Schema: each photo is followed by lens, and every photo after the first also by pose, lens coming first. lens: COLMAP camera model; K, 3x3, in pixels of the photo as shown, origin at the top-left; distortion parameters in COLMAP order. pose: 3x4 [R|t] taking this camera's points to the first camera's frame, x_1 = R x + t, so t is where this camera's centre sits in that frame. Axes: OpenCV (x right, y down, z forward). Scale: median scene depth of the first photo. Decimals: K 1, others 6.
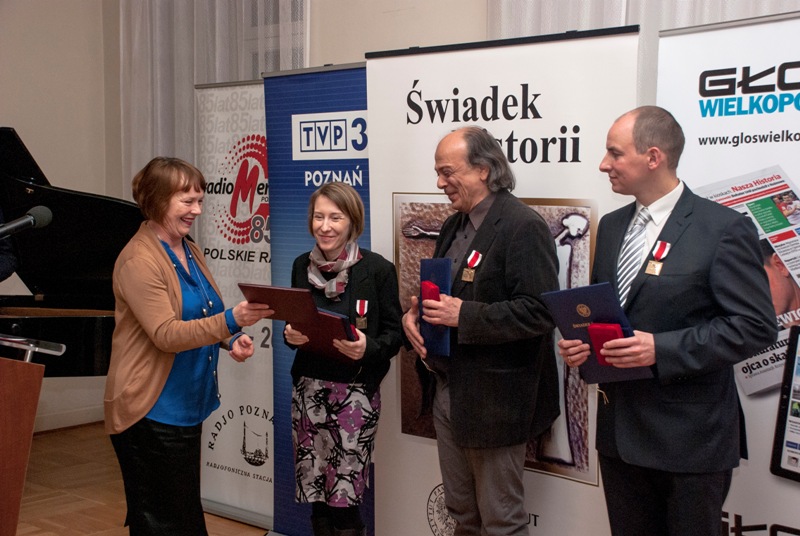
lens RADIAL K [[1251.8, 0, 403.1], [0, 1251.8, 268.5], [0, 0, 1]] dist [0.296311, 0.000000]
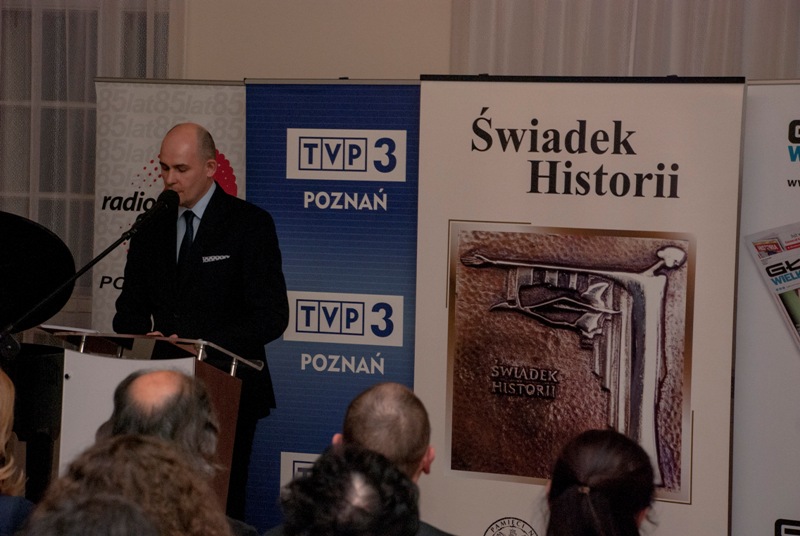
lens RADIAL K [[2641.6, 0, 401.7], [0, 2641.6, 273.3], [0, 0, 1]] dist [1.137402, 0.000000]
pose [[0.939156, 0.017598, 0.343041, -0.763081], [-0.007583, 0.999506, -0.030516, 0.044678], [-0.343408, 0.026059, 0.938825, -0.930109]]
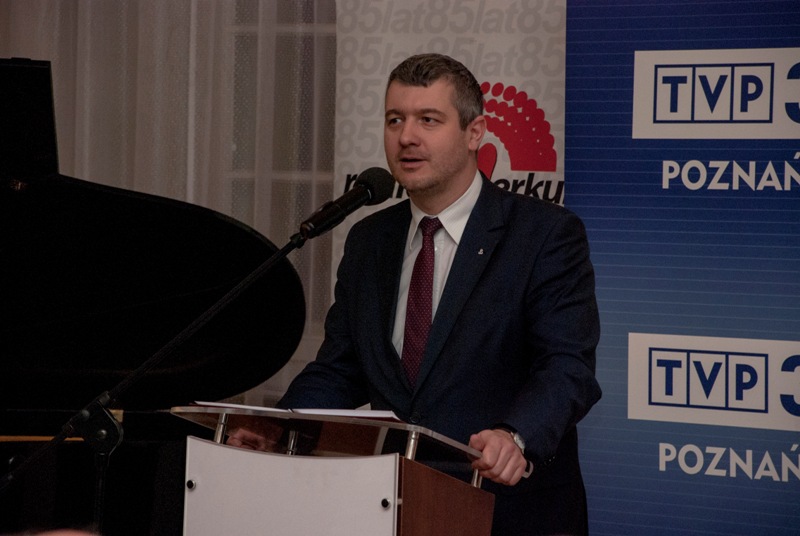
lens RADIAL K [[3794.8, 0, 395.6], [0, 3794.8, 278.3], [0, 0, 1]] dist [2.108977, 0.000000]
pose [[0.983543, 0.017732, 0.179804, -0.540987], [-0.011870, 0.999364, -0.033631, 0.029799], [-0.180286, 0.030943, 0.983127, -0.618767]]
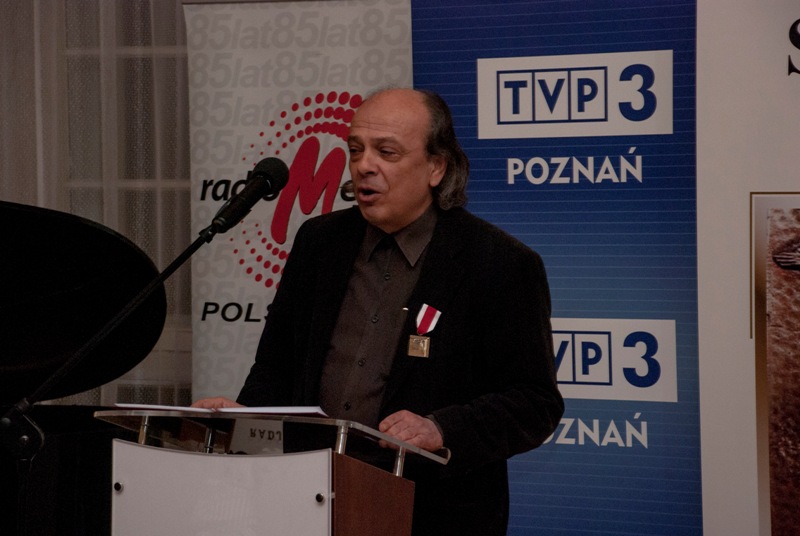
lens RADIAL K [[2937.6, 0, 400.1], [0, 2937.6, 278.1], [0, 0, 1]] dist [1.353279, 0.000000]
pose [[0.960922, -0.017855, 0.276241, -0.566858], [0.026594, 0.999256, -0.027920, 0.014421], [-0.275537, 0.034175, 0.960683, -0.303674]]
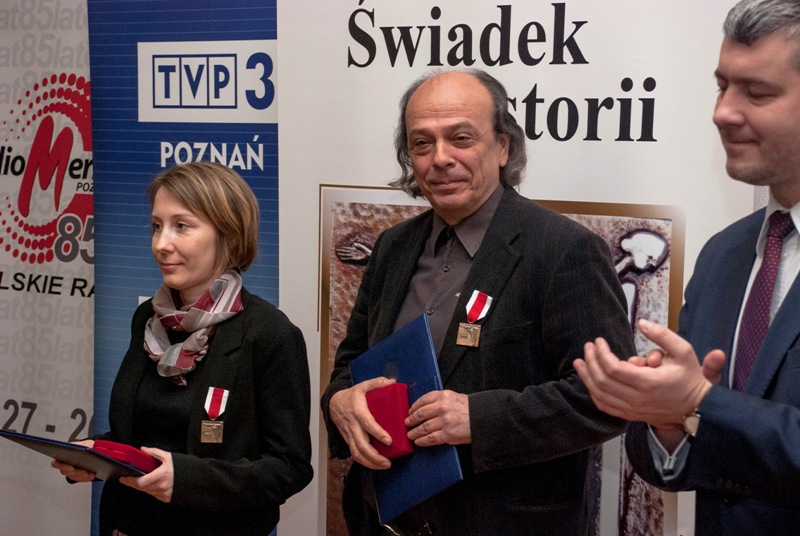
lens RADIAL K [[2022.5, 0, 400.1], [0, 2022.5, 271.0], [0, 0, 1]] dist [0.809746, 0.000000]
pose [[0.997705, 0.020600, 0.064499, -0.031978], [-0.019847, 0.999727, -0.012296, -0.009880], [-0.064735, 0.010987, 0.997842, 0.061374]]
